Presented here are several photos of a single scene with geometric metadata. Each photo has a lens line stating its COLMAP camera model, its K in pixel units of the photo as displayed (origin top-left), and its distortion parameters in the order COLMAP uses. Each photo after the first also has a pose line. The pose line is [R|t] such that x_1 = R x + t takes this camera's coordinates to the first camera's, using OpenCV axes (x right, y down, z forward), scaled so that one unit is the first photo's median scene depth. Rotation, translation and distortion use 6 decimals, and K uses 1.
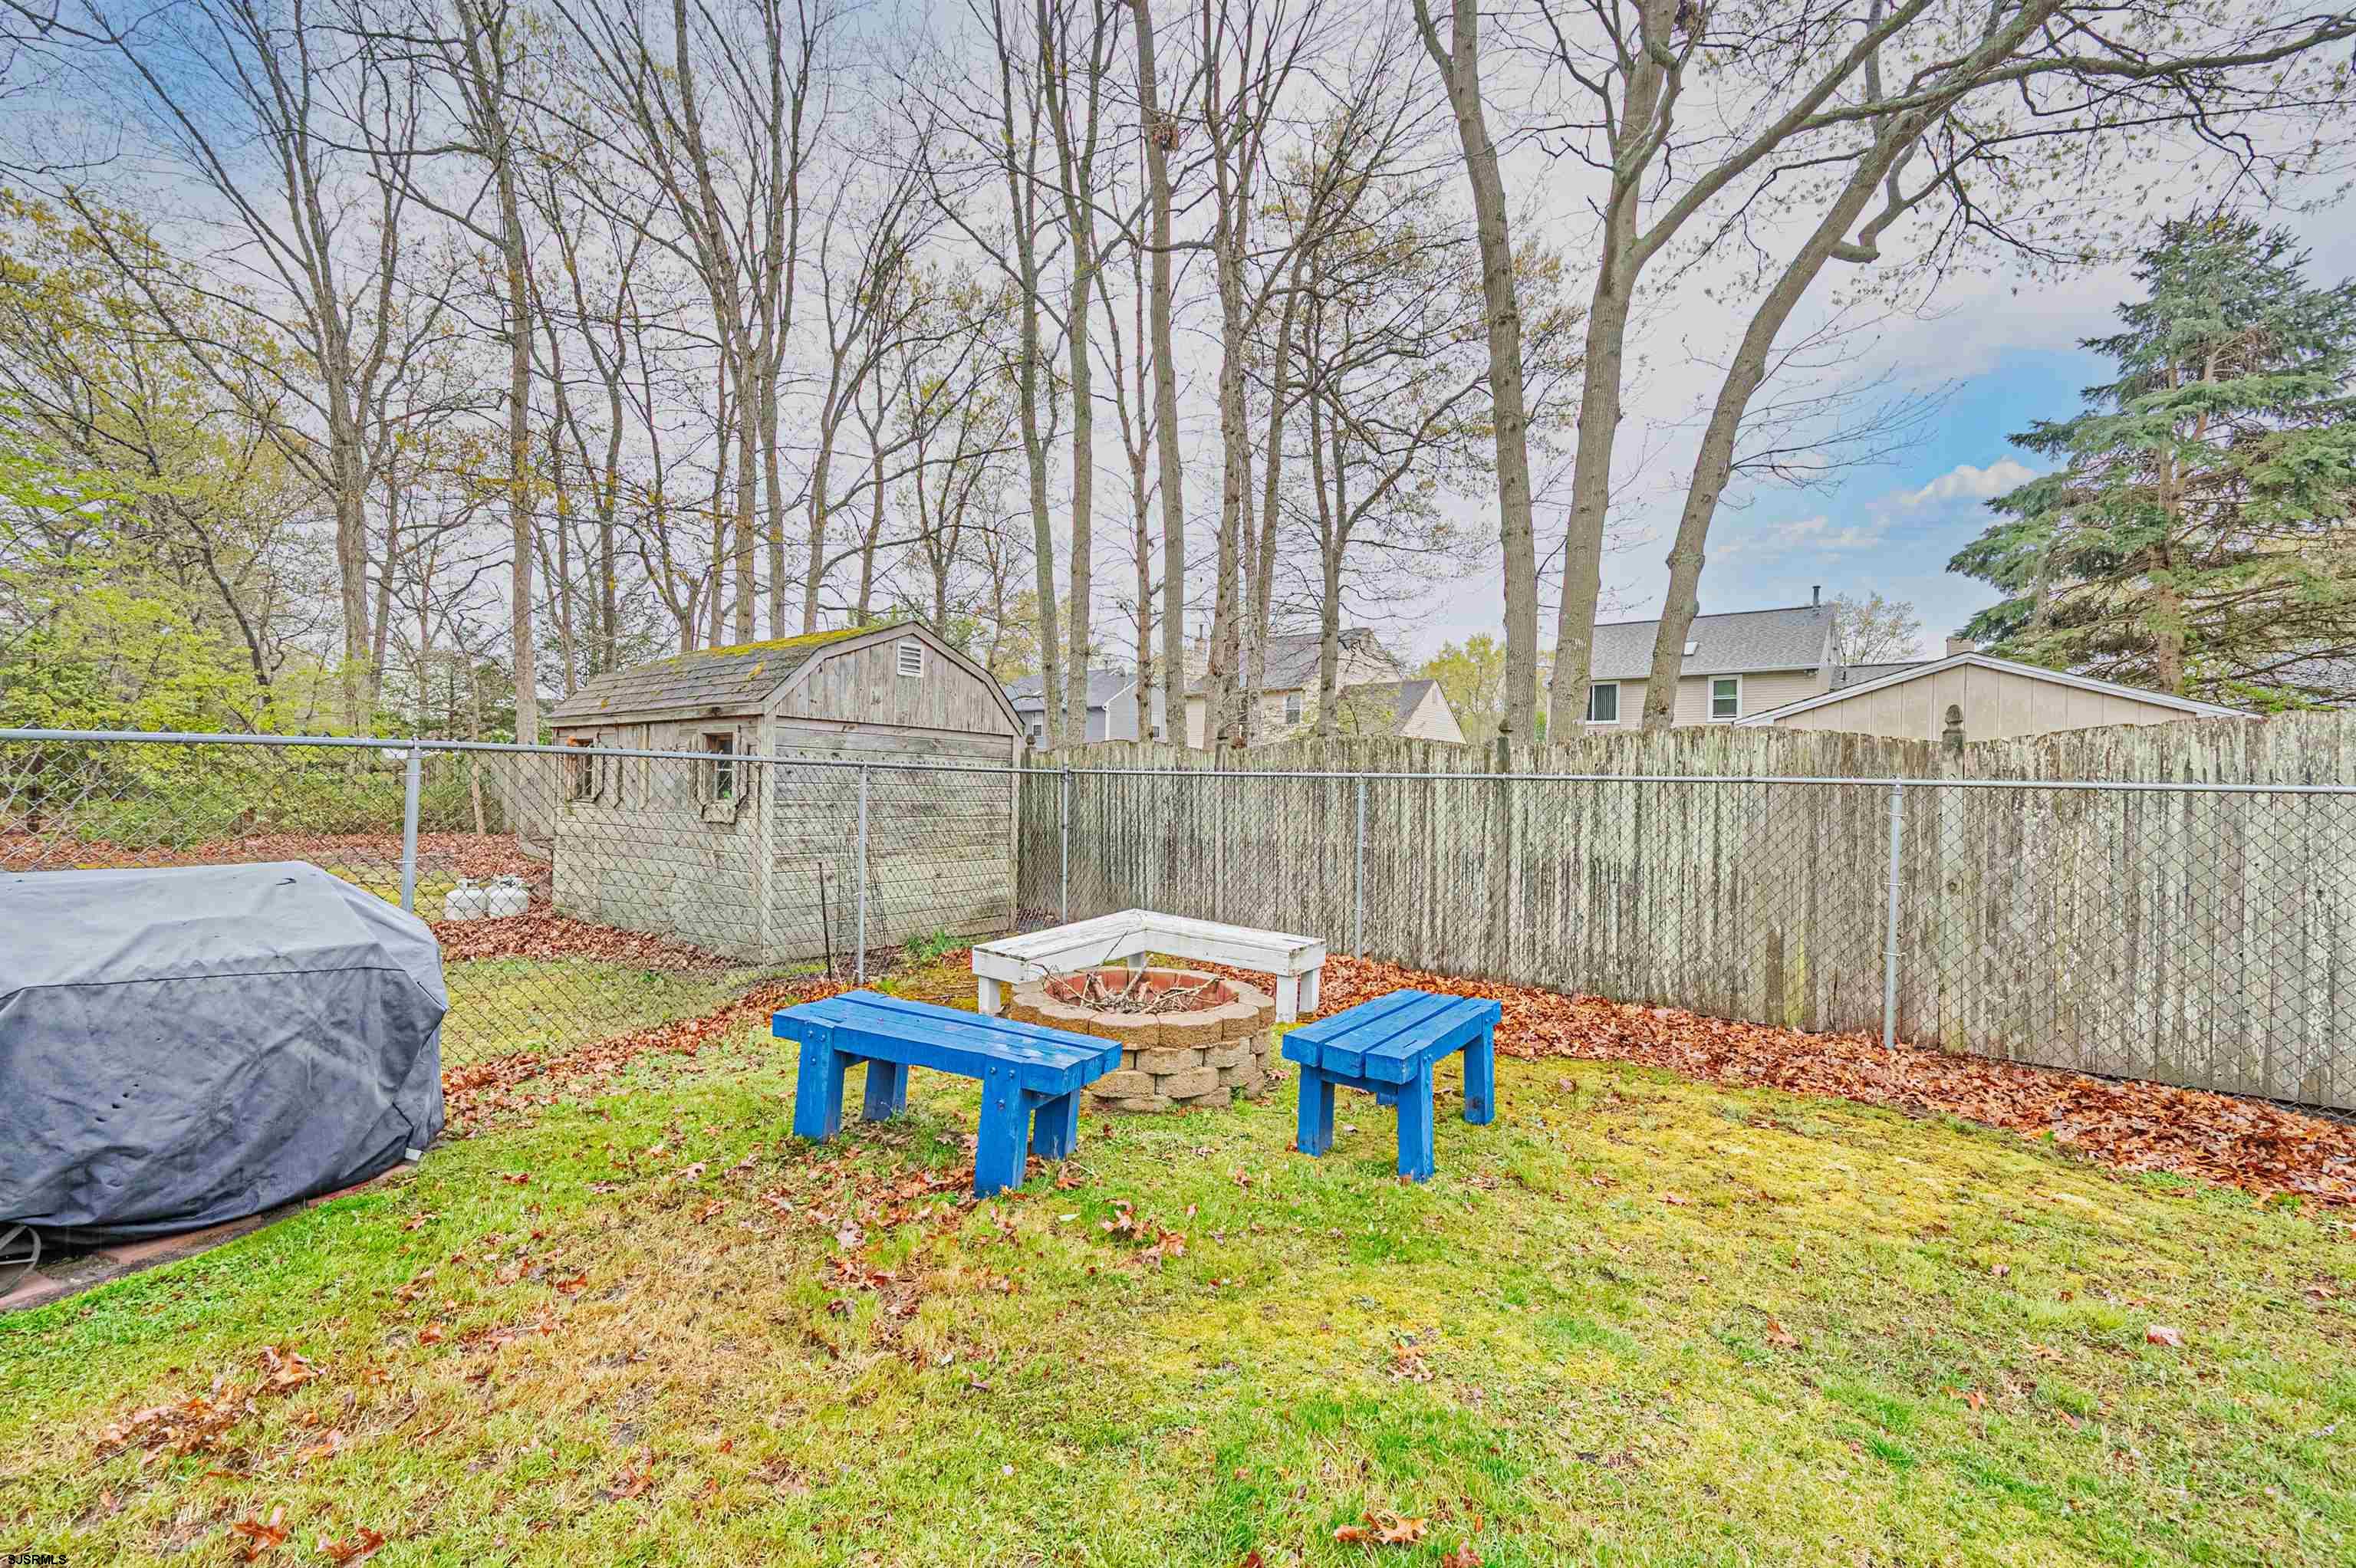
lens RADIAL K [[926.8, 0, 1179.1], [0, 926.8, 788.9], [0, 0, 1]] dist [-0.000684, -0.000323]
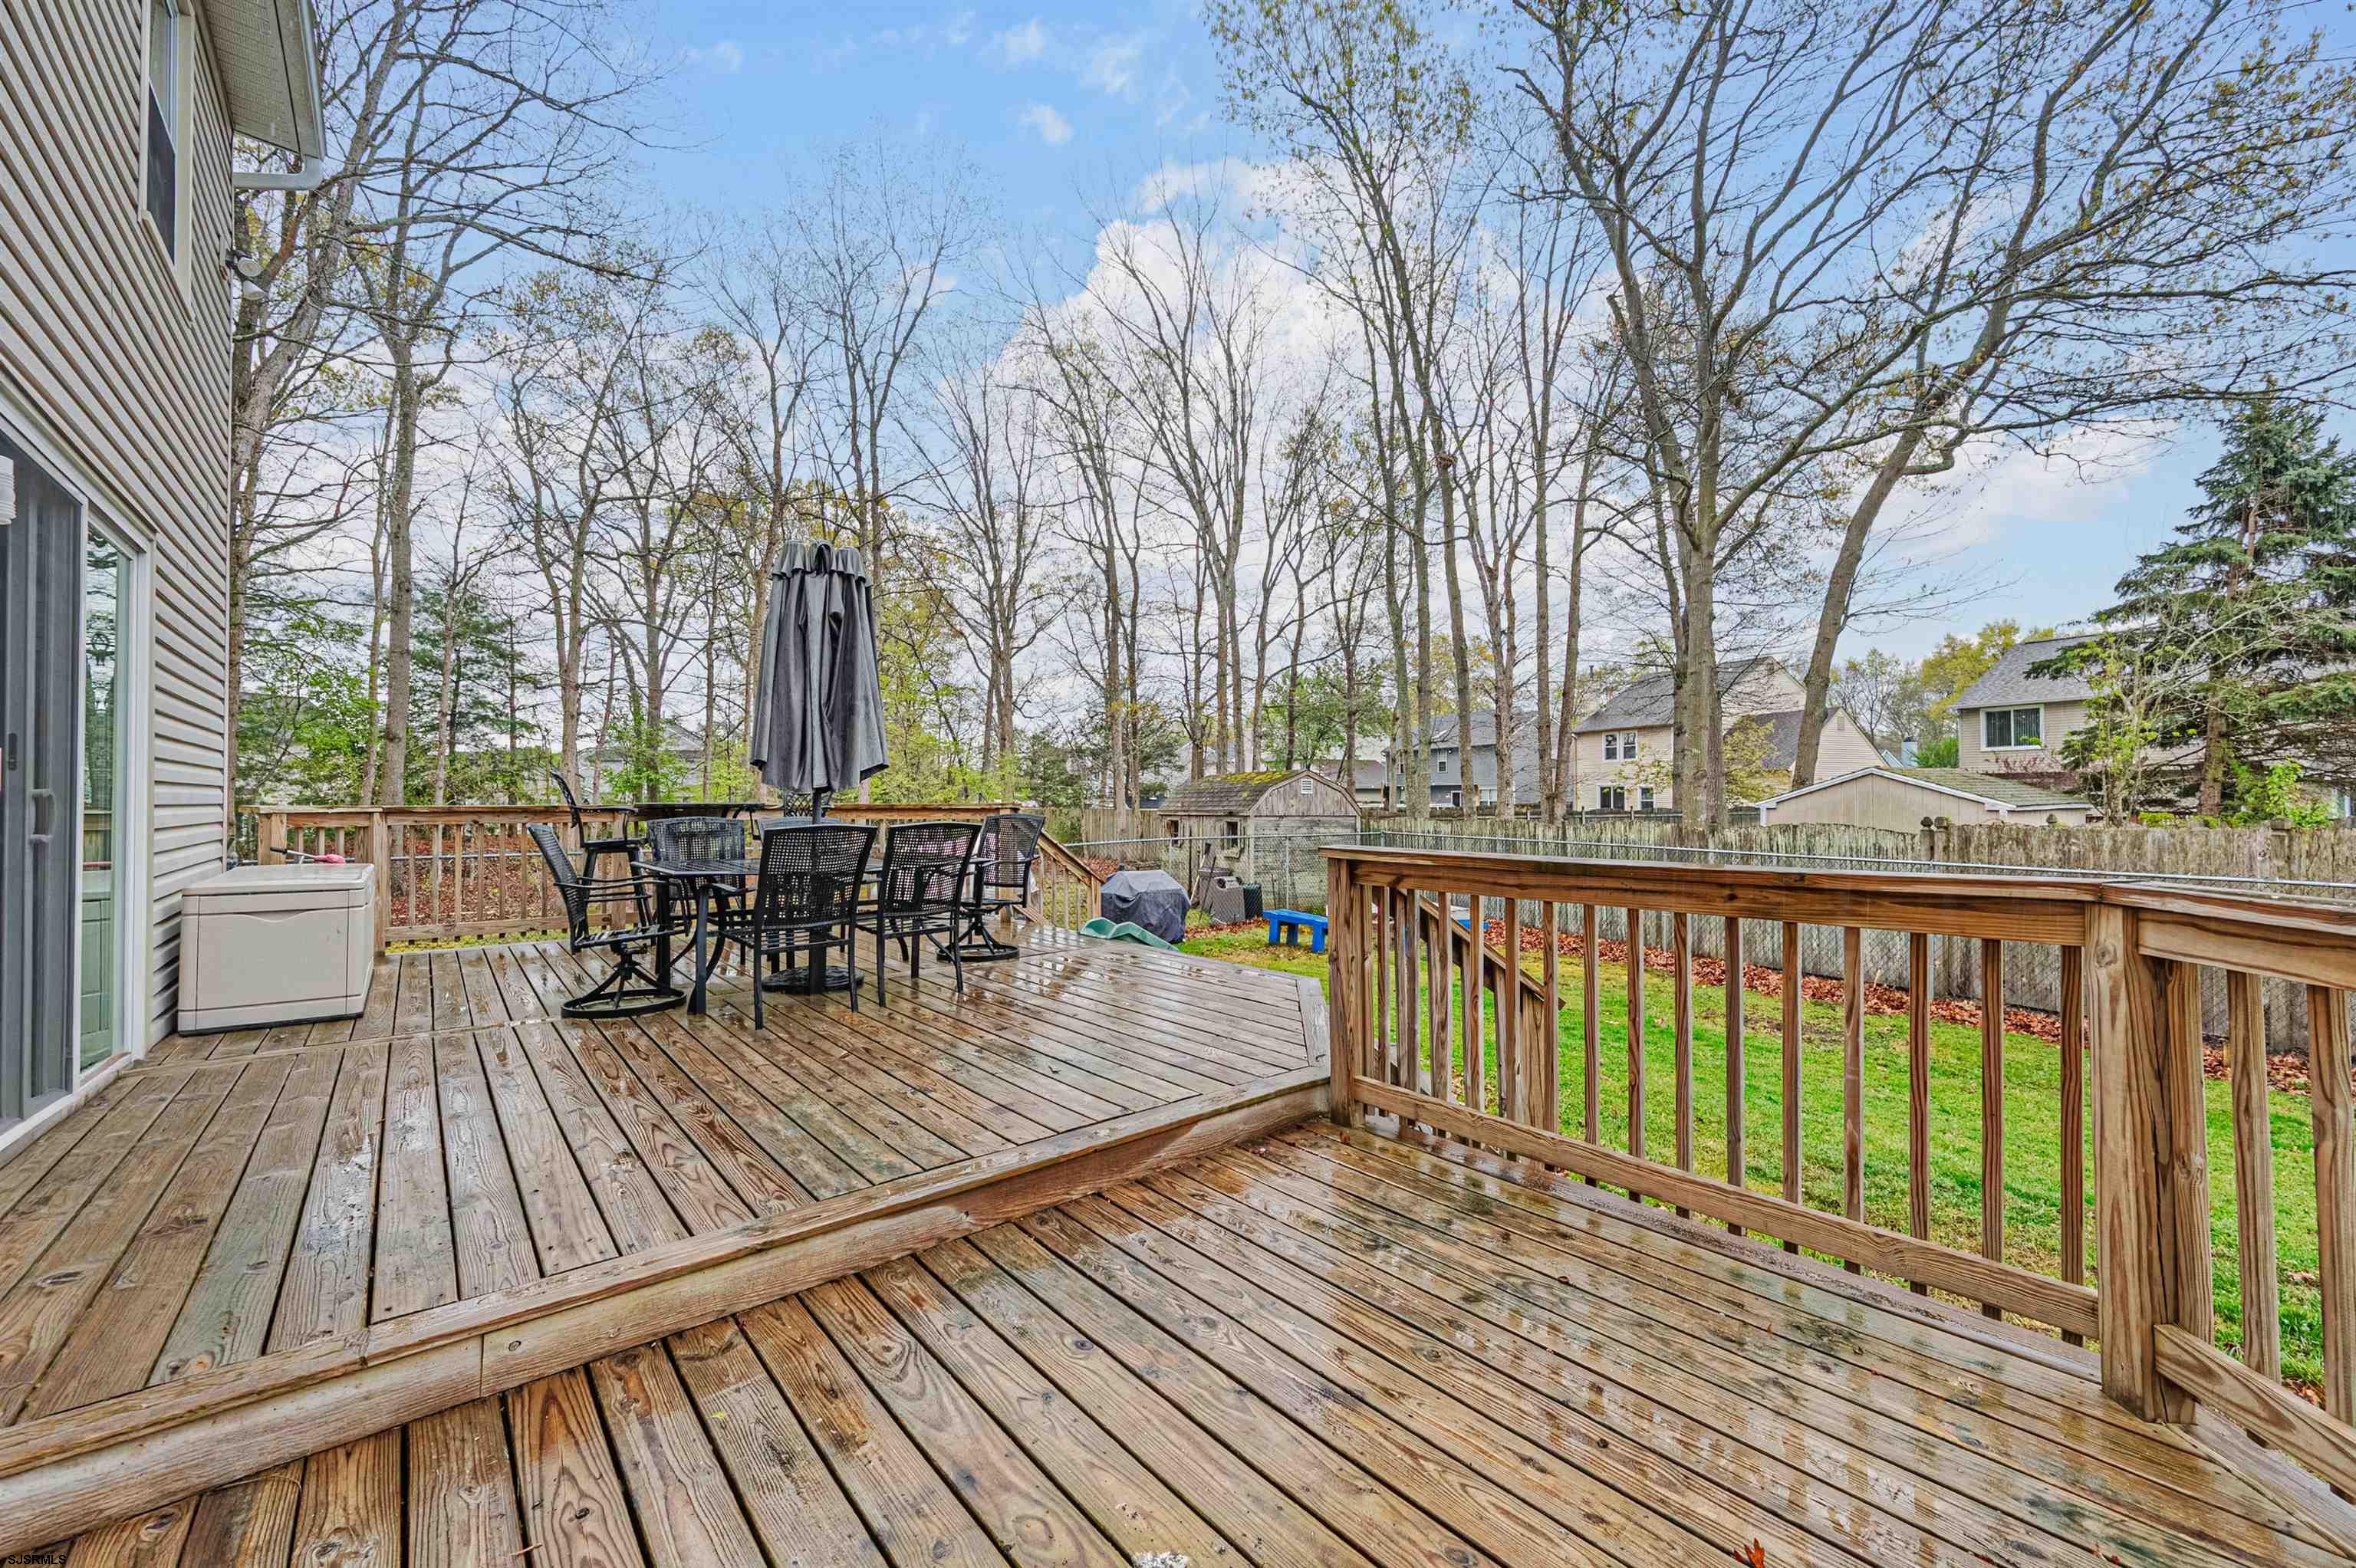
lens RADIAL K [[926.8, 0, 1186.9], [0, 926.8, 790.6], [0, 0, 1]] dist [-0.000684, -0.000323]
pose [[0.900301, -0.024636, -0.434569, 0.146489], [0.016038, 0.999597, -0.023442, -0.028579], [0.434972, 0.014136, 0.900333, -0.397415]]
